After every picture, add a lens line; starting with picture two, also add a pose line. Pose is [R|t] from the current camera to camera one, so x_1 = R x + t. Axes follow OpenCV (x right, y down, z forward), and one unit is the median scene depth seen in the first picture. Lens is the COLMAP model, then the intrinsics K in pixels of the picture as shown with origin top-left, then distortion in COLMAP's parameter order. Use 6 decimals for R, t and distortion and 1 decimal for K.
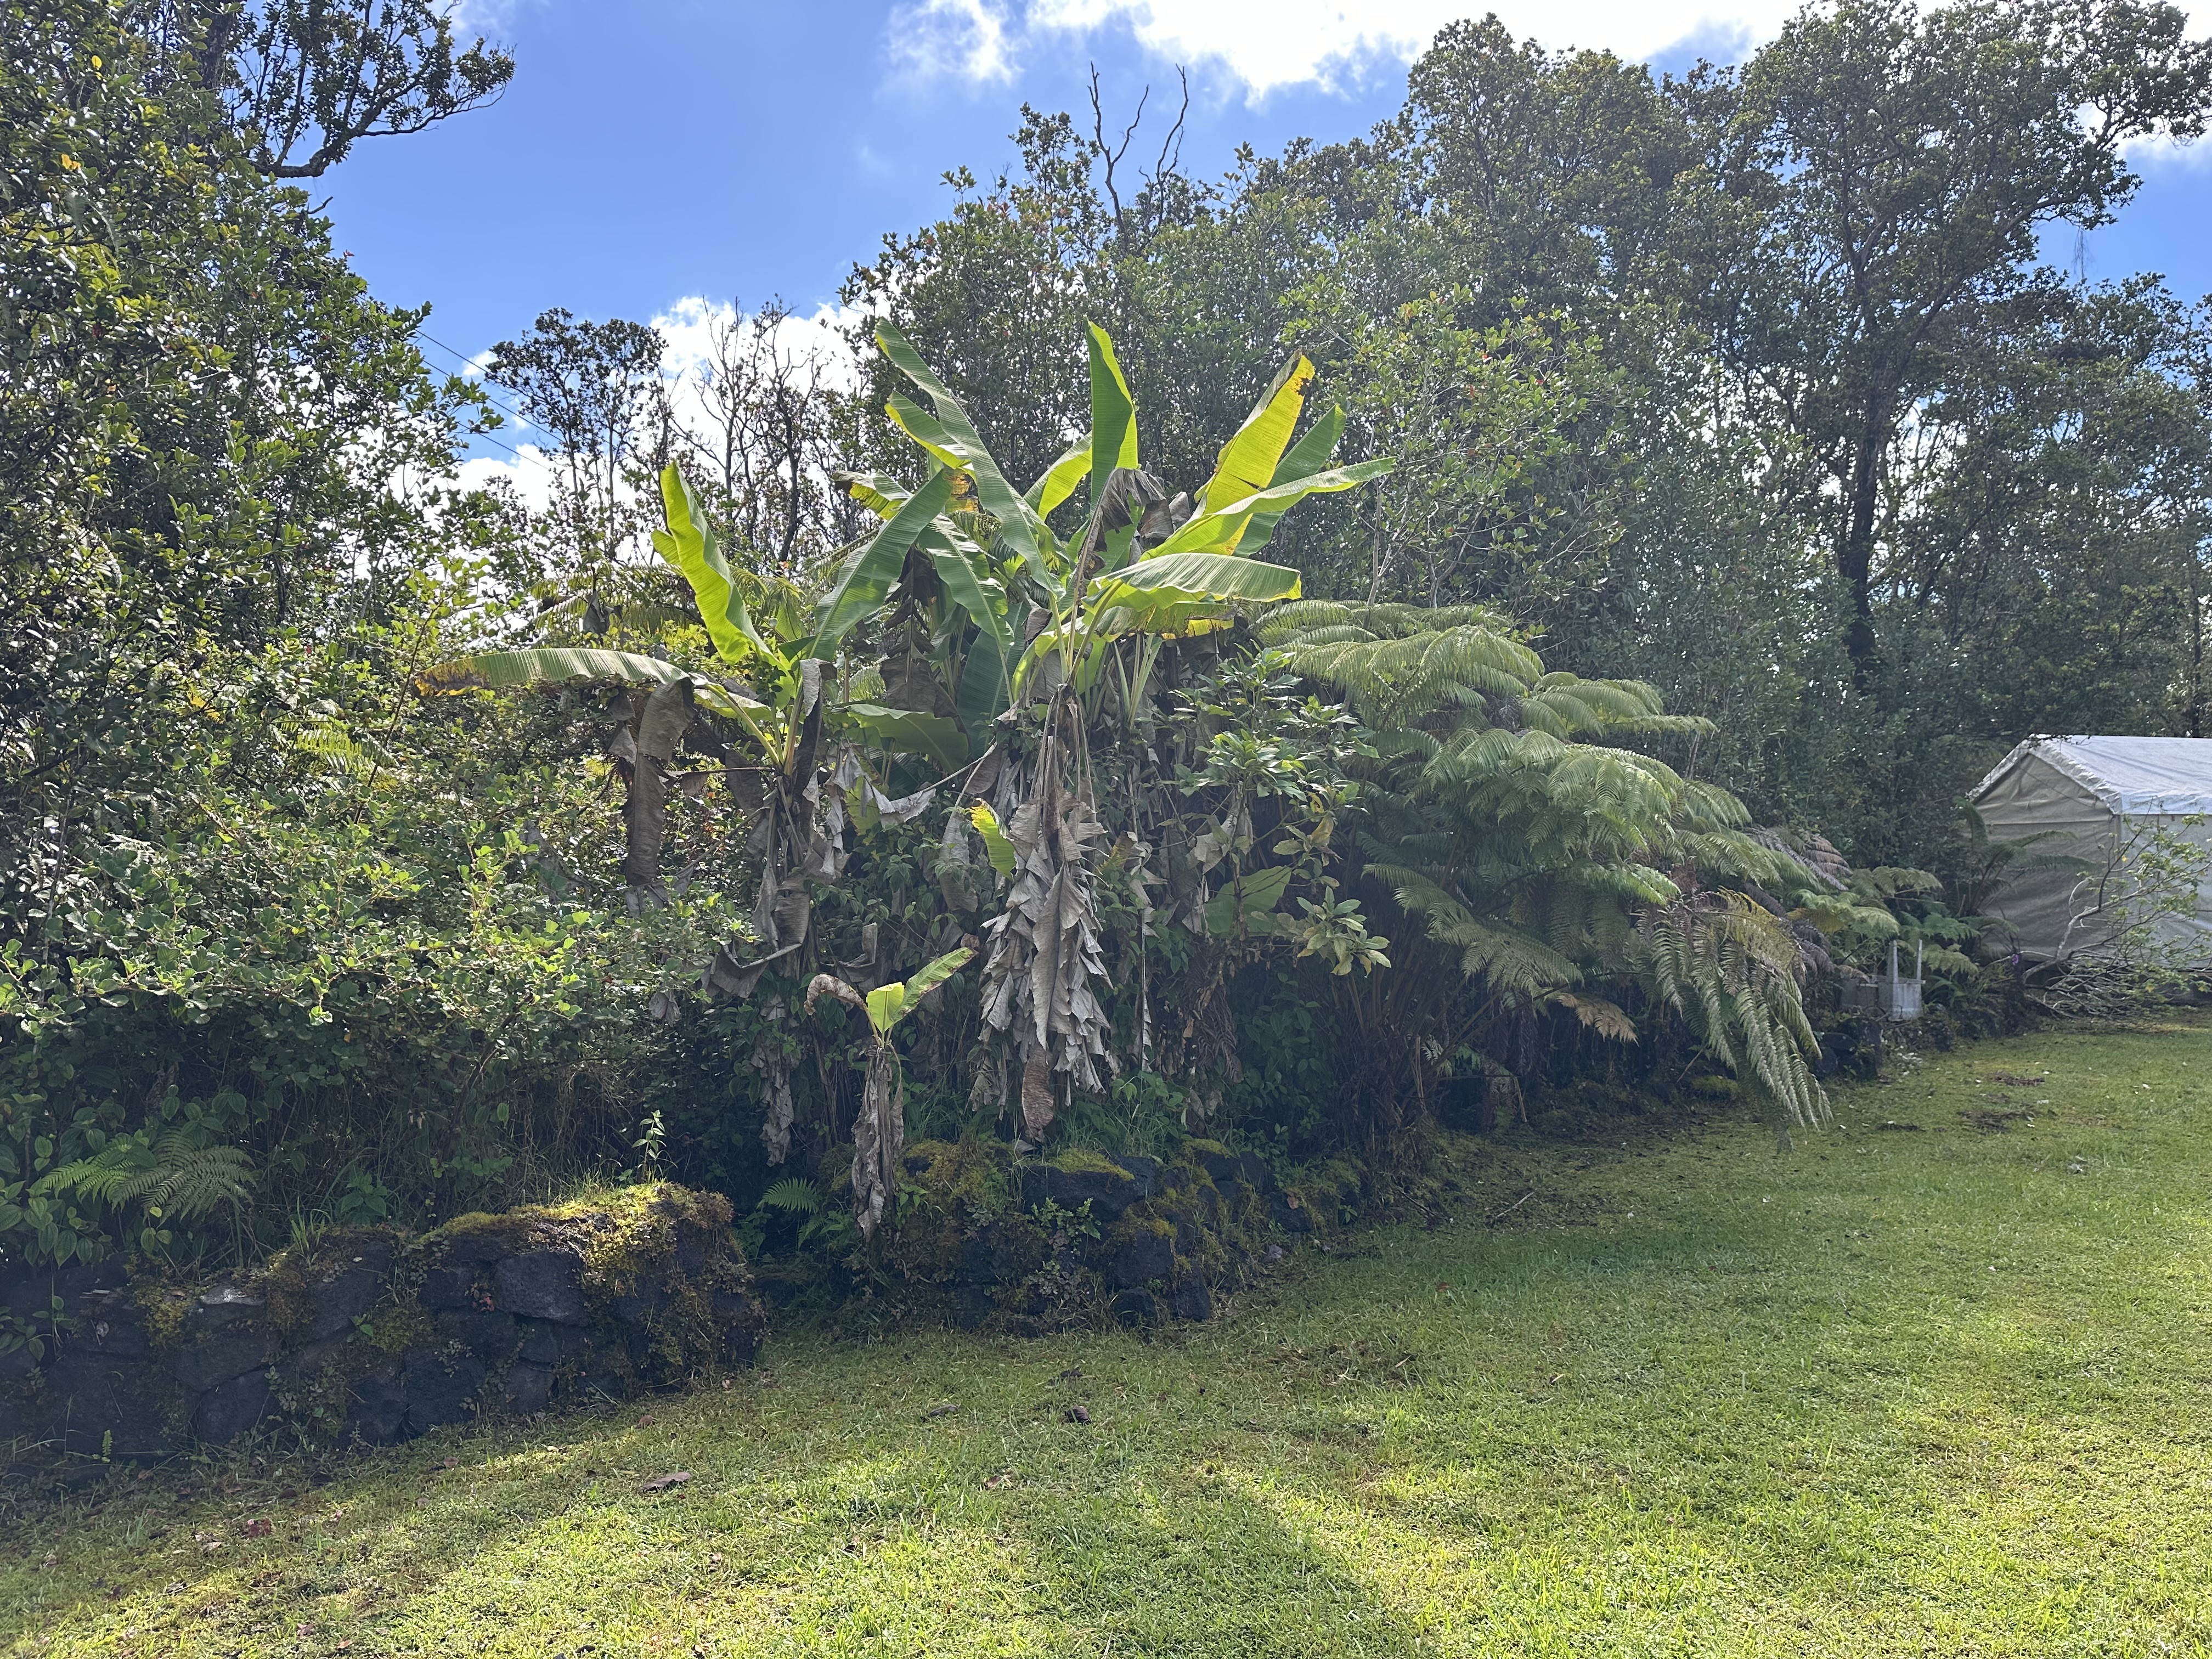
lens RADIAL K [[1520.4, 0, 1102.0], [0, 1520.4, 827.0], [0, 0, 1]] dist [-0.008629, -0.010312]
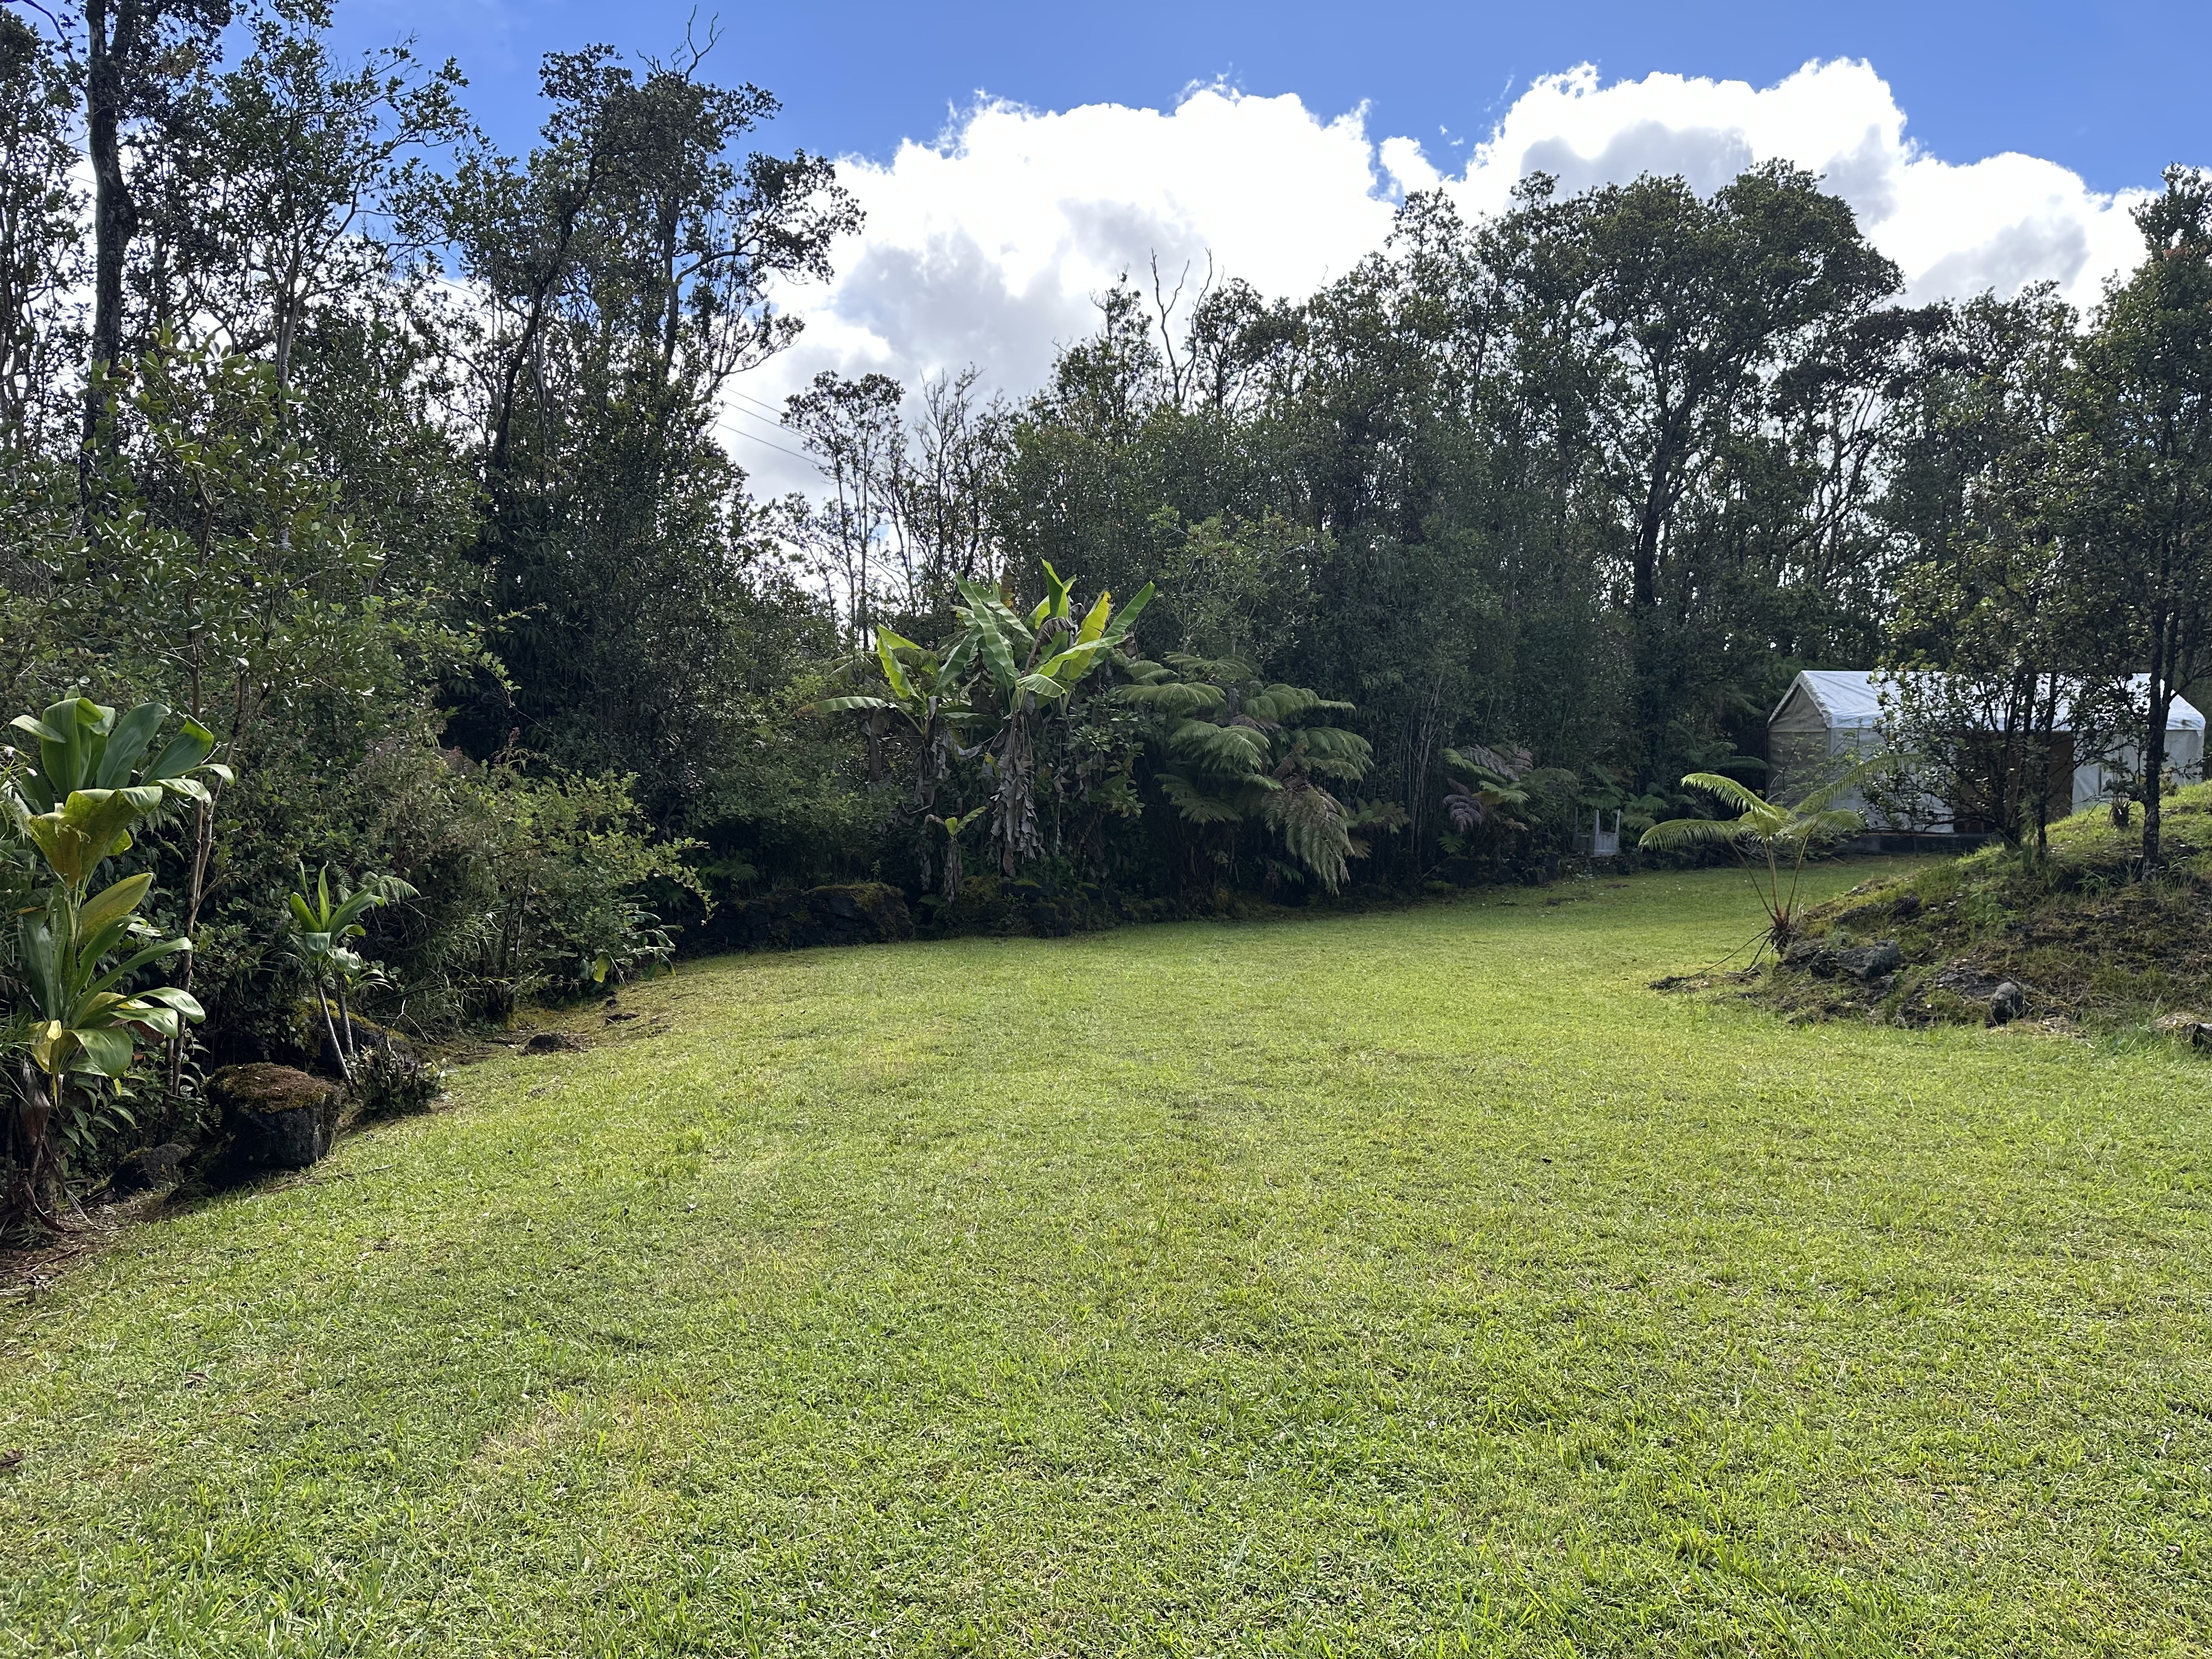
lens RADIAL K [[1520.4, 0, 1107.2], [0, 1520.4, 829.2], [0, 0, 1]] dist [-0.008629, -0.010312]
pose [[0.986041, 0.002665, -0.166480, 0.526565], [0.010420, 0.996924, 0.077675, -0.081200], [0.166175, -0.078326, 0.982981, -1.501560]]
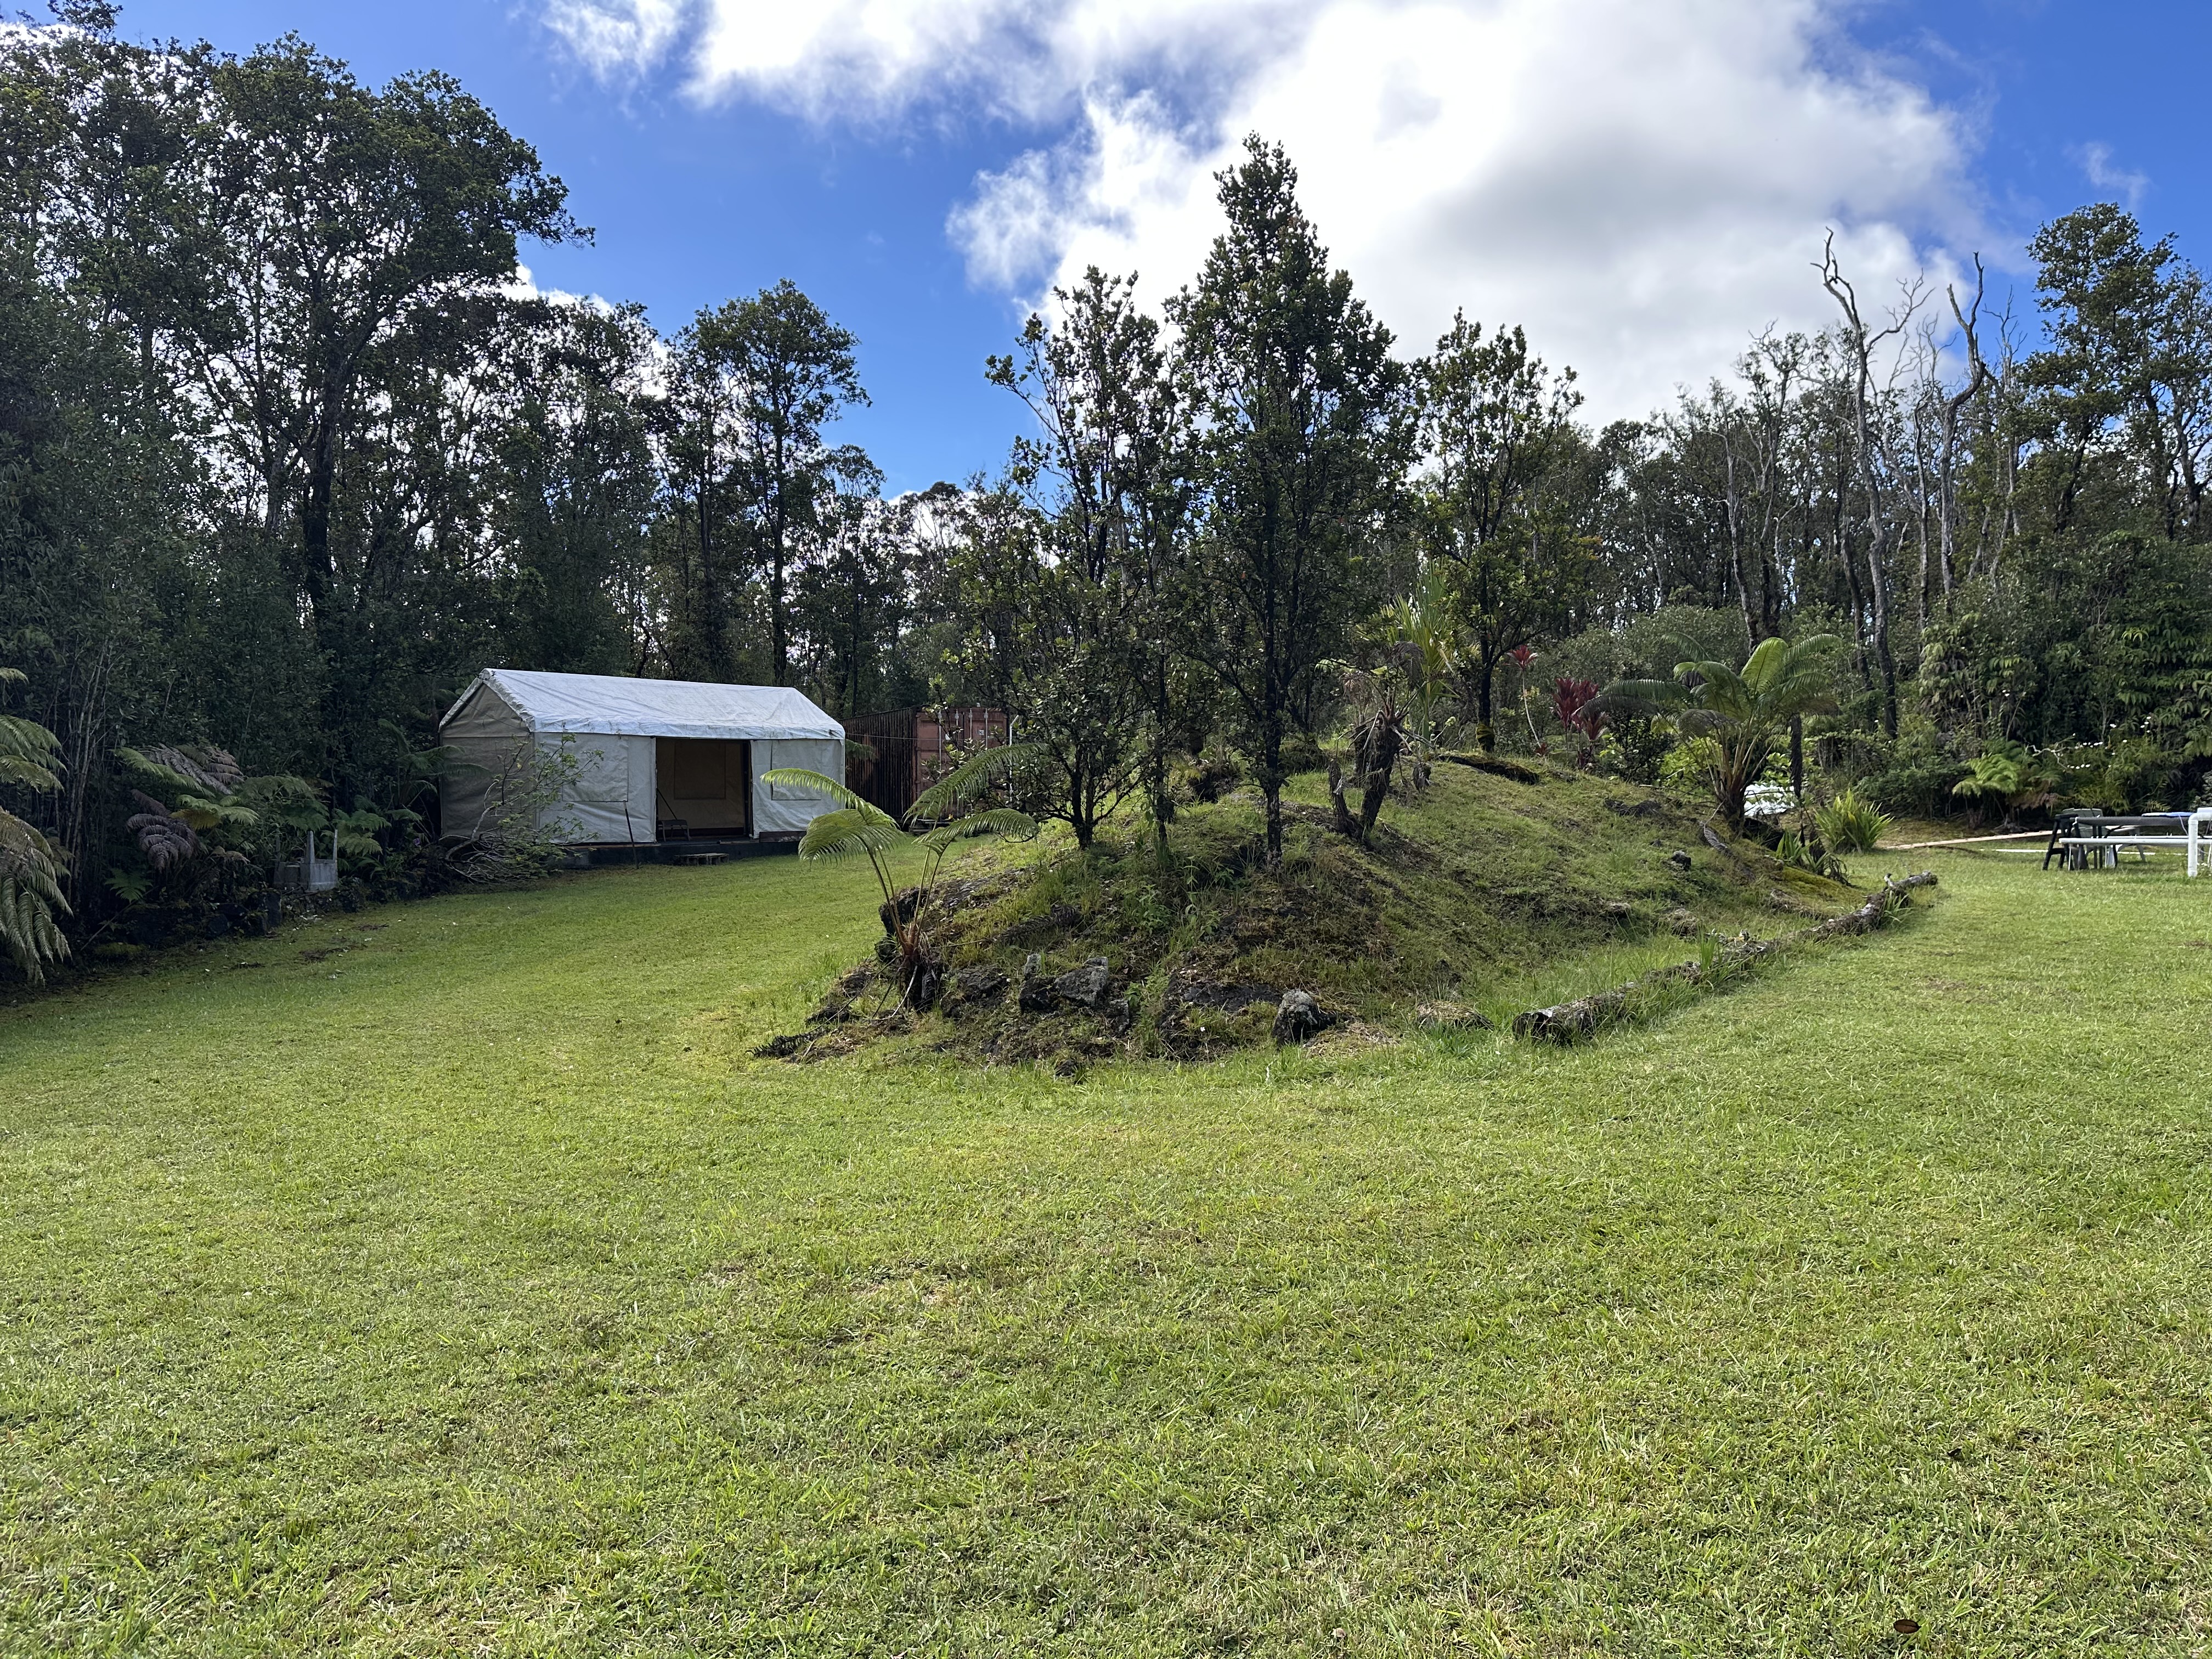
lens RADIAL K [[1520.4, 0, 1107.8], [0, 1520.4, 834.8], [0, 0, 1]] dist [-0.008629, -0.010312]
pose [[0.698066, -0.041376, 0.714837, 0.139478], [-0.010634, 0.997620, 0.068128, -0.035522], [-0.715954, -0.055160, 0.695965, -0.782262]]
